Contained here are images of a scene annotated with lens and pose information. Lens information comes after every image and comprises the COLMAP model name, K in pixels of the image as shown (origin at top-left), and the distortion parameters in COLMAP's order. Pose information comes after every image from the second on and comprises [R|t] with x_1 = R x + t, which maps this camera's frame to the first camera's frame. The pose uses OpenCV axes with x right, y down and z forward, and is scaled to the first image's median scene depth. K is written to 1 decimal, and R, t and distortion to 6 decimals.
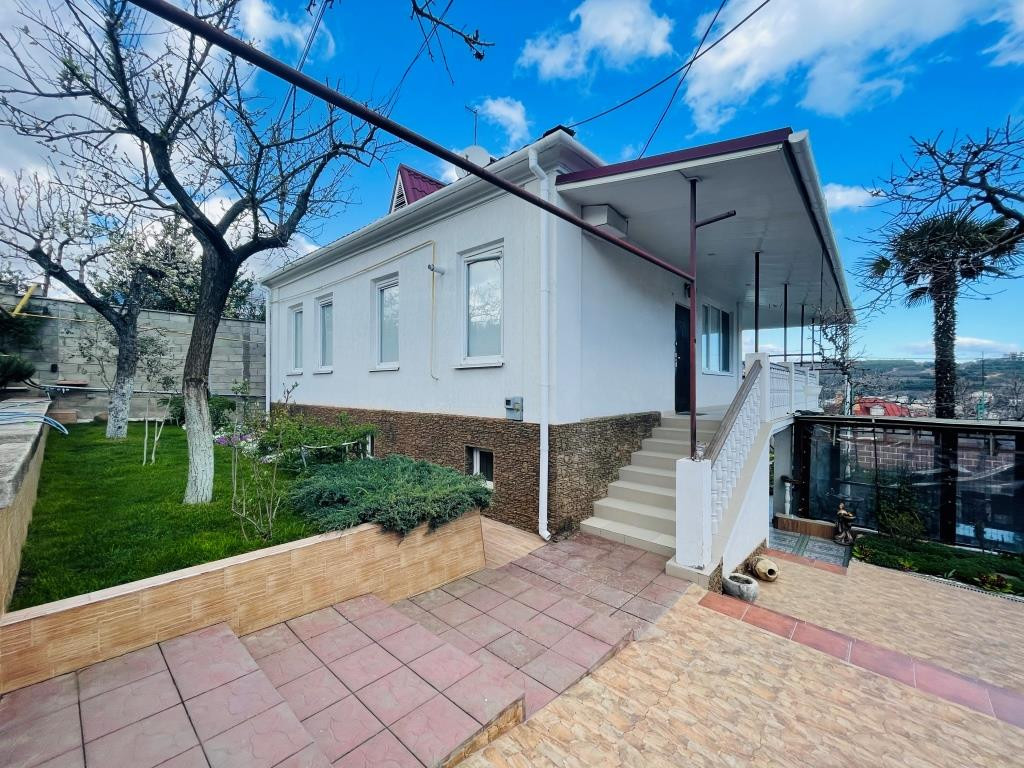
lens RADIAL K [[412.2, 0, 513.7], [0, 412.2, 384.9], [0, 0, 1]] dist [0.002670, -0.000651]
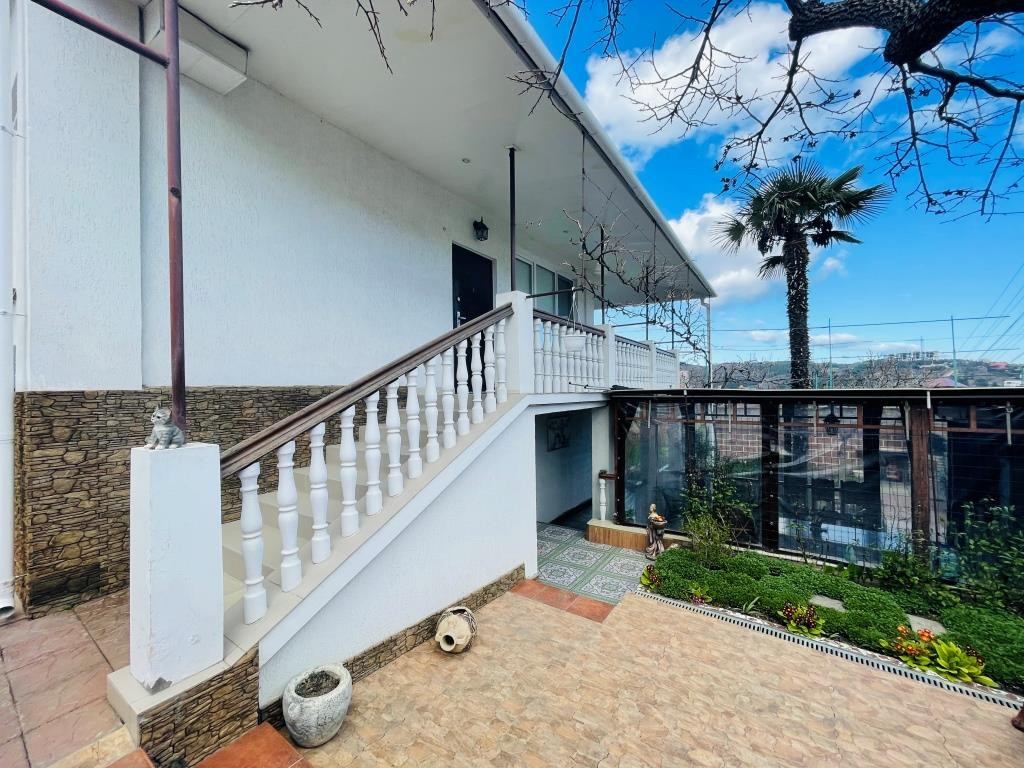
lens RADIAL K [[412.2, 0, 508.4], [0, 412.2, 388.0], [0, 0, 1]] dist [0.002670, -0.000651]
pose [[0.990957, -0.017244, 0.133066, 0.439413], [0.018145, 0.999820, -0.005565, 0.074943], [-0.132946, 0.007929, 0.991092, 0.288814]]
